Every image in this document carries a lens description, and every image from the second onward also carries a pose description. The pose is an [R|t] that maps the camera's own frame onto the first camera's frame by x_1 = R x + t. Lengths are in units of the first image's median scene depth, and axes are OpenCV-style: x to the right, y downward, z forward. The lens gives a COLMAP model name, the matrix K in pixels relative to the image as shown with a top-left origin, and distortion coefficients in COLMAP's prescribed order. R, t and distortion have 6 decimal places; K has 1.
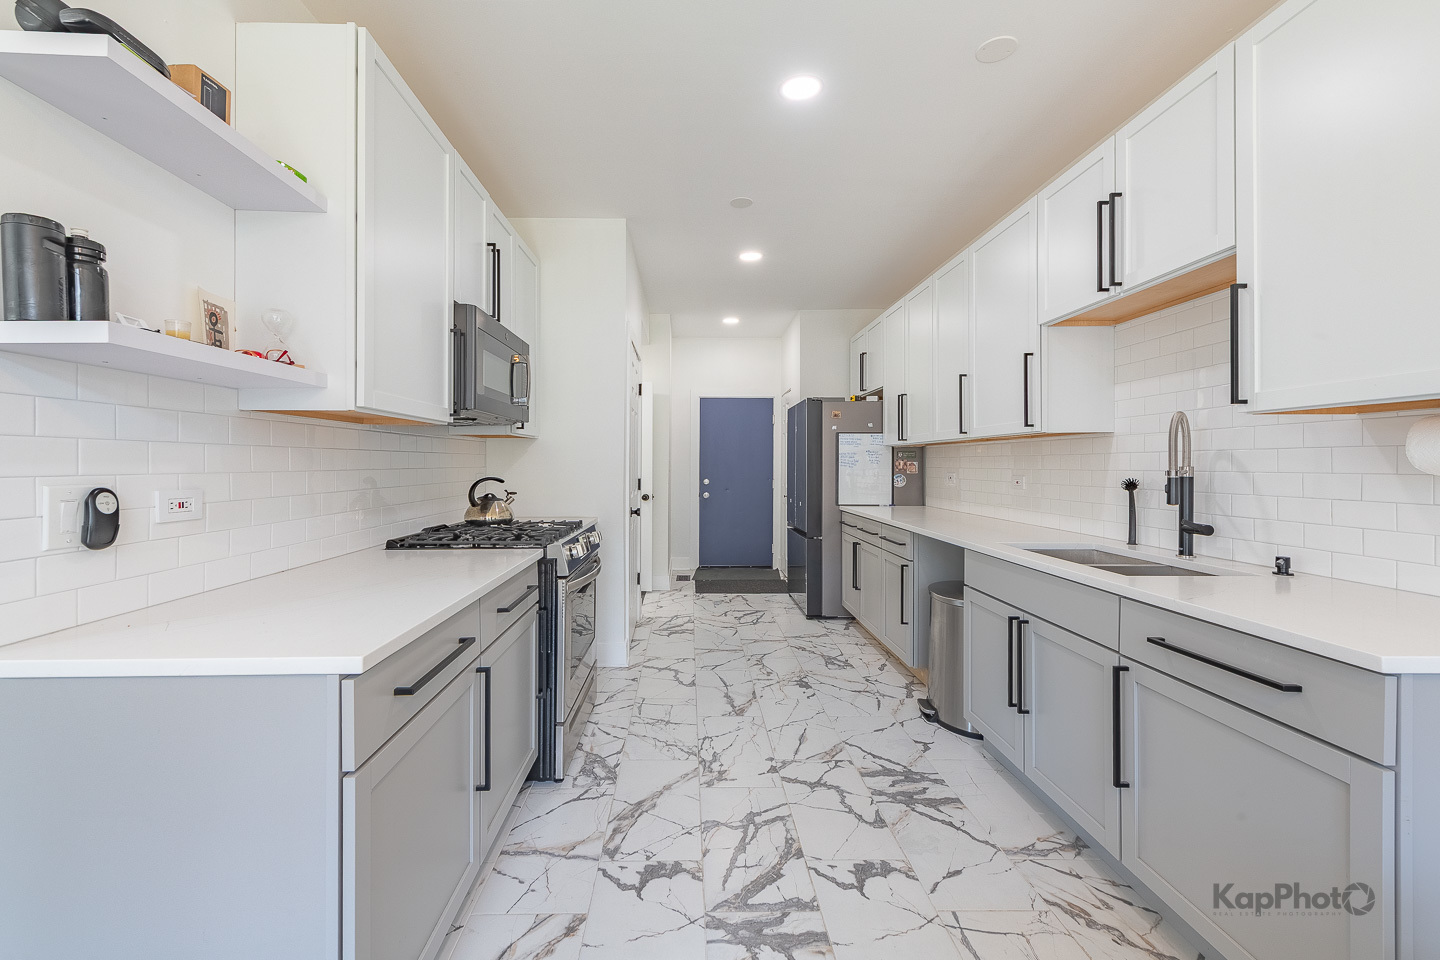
lens RADIAL K [[563.6, 0, 661.0], [0, 563.6, 464.6], [0, 0, 1]] dist [0.007755, -0.000475]
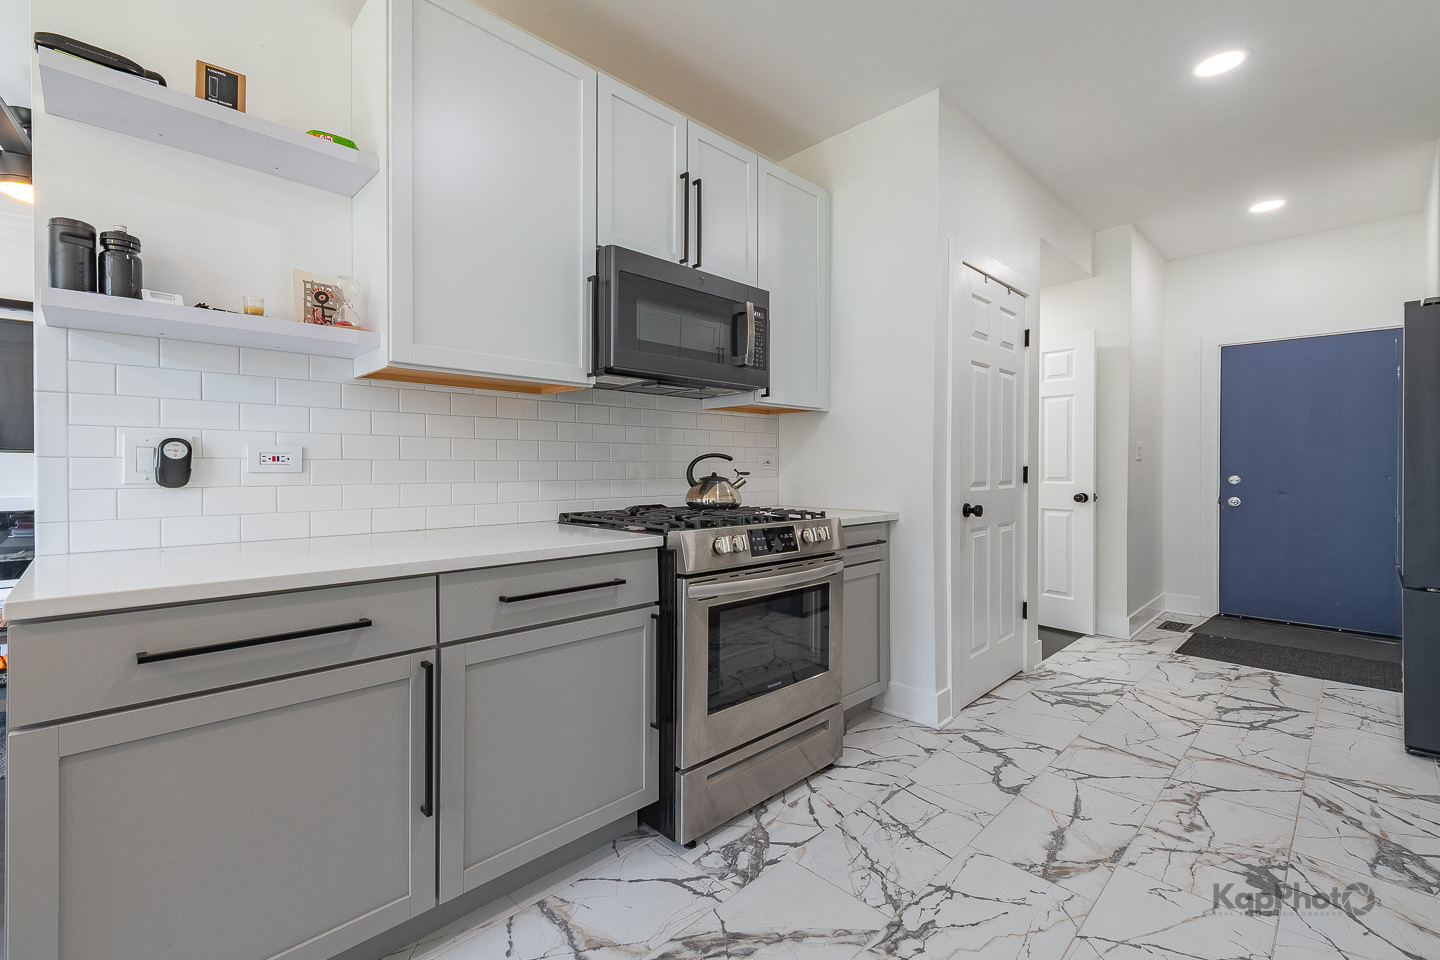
lens RADIAL K [[578.3, 0, 697.9], [0, 578.3, 467.9], [0, 0, 1]] dist [0.008659, -0.002522]
pose [[0.719156, 0.001610, -0.694846, 0.290781], [0.000808, 0.999995, 0.003153, 0.042078], [0.694848, -0.002829, 0.719151, 0.360574]]
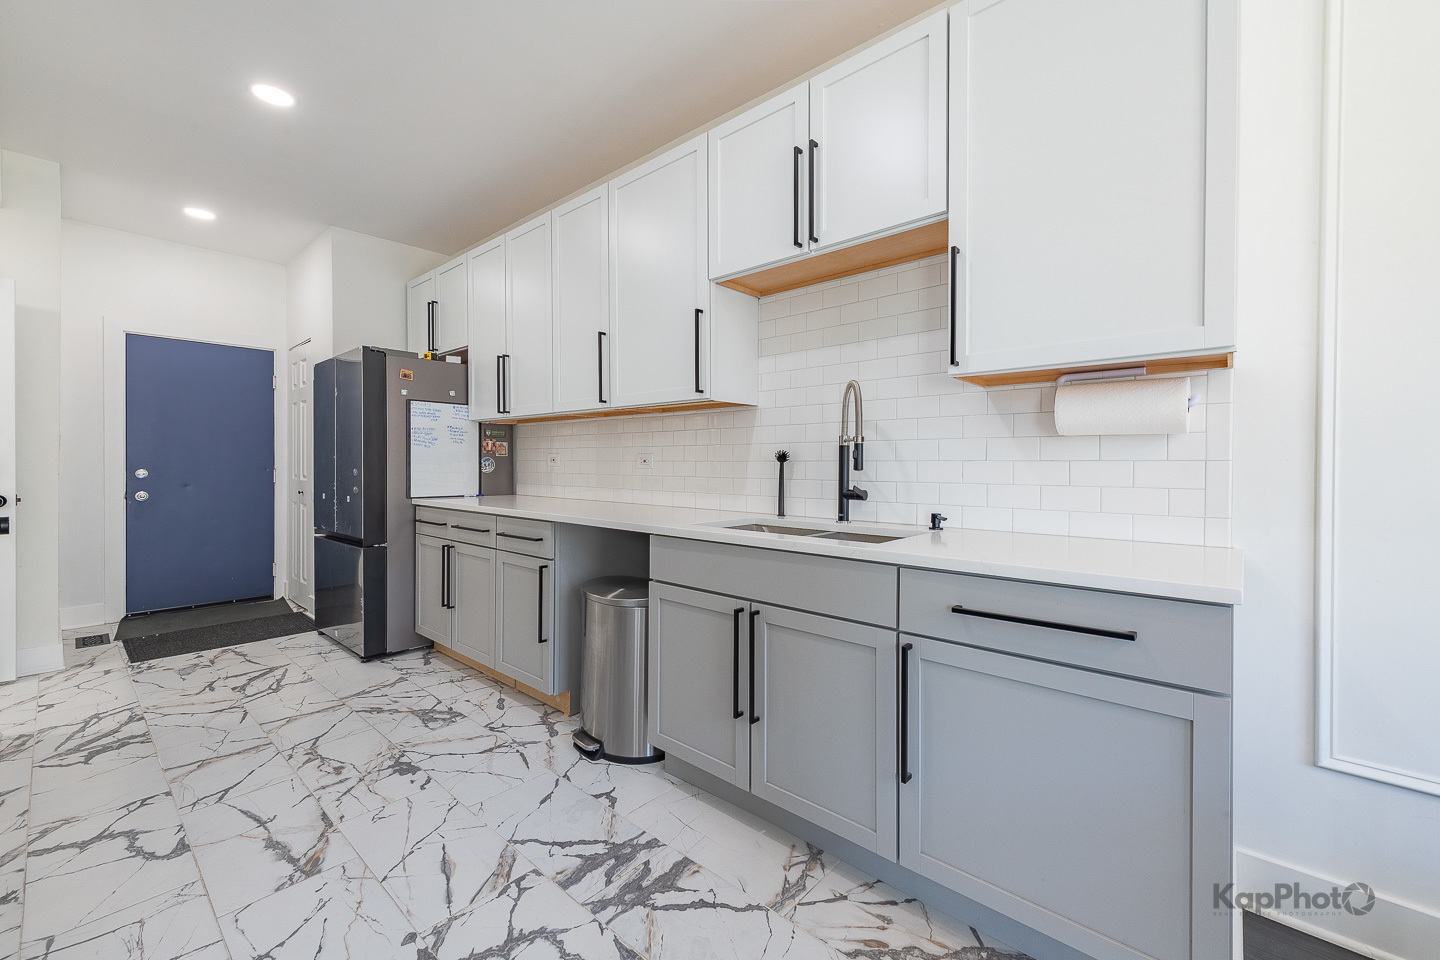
lens RADIAL K [[607.9, 0, 698.9], [0, 607.9, 471.3], [0, 0, 1]] dist [0.016730, -0.005237]
pose [[0.658492, -0.005837, 0.752565, -0.063053], [-0.007712, 0.999865, 0.014503, 0.038749], [-0.752549, -0.015354, 0.658358, 0.330135]]
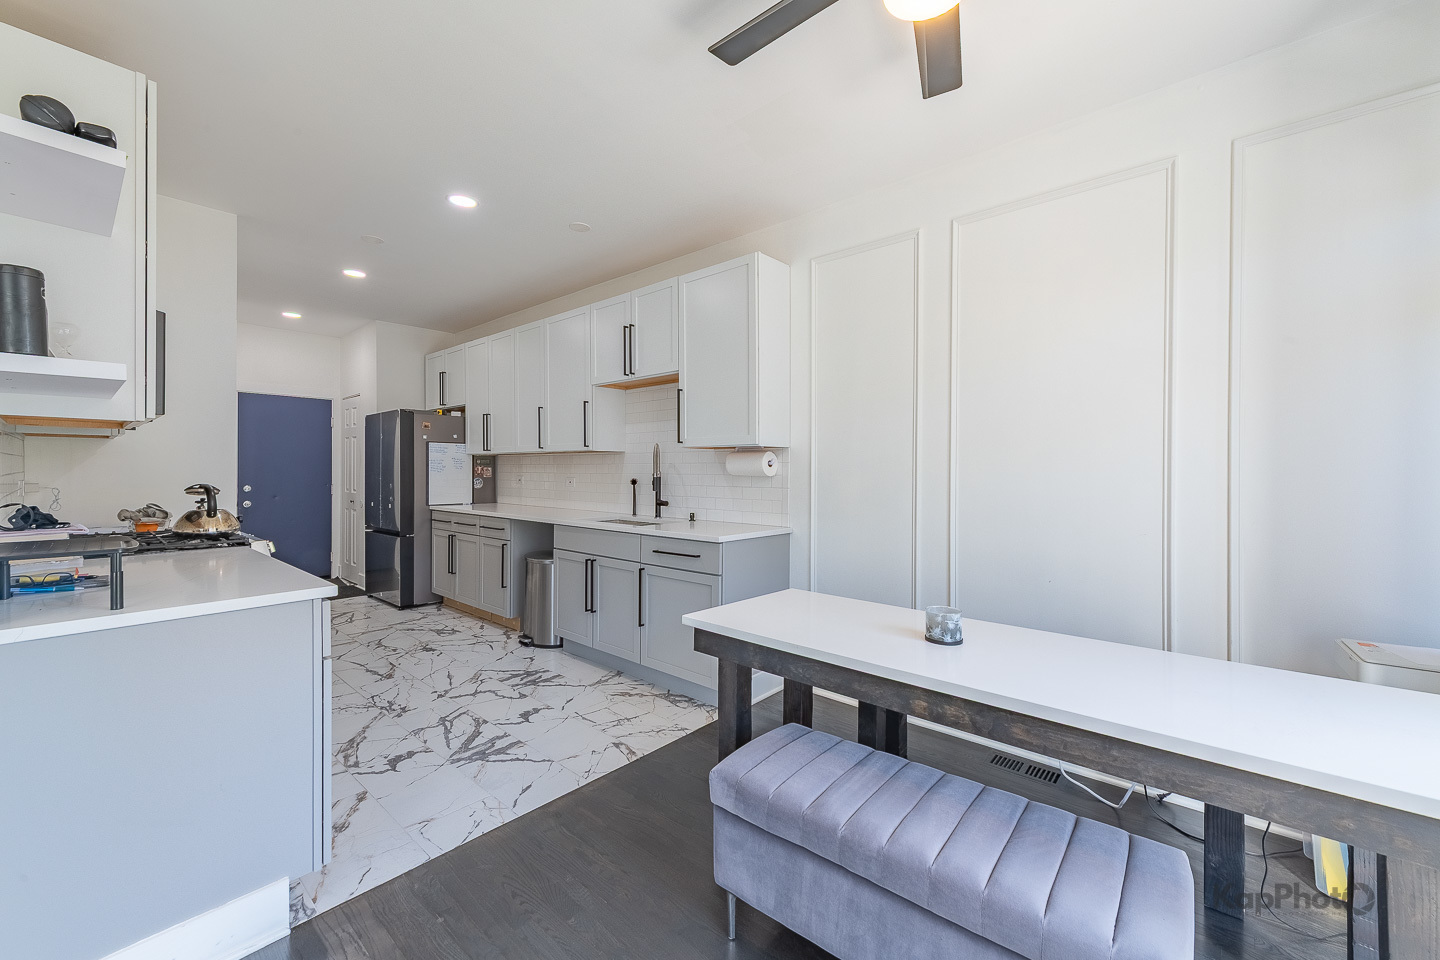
lens RADIAL K [[593.6, 0, 657.9], [0, 593.6, 467.9], [0, 0, 1]] dist [0.000717, -0.000051]
pose [[0.703753, 0.003531, 0.710436, -0.365268], [-0.002154, 0.999994, -0.002837, -0.002260], [-0.710442, 0.000466, 0.703756, -0.301829]]
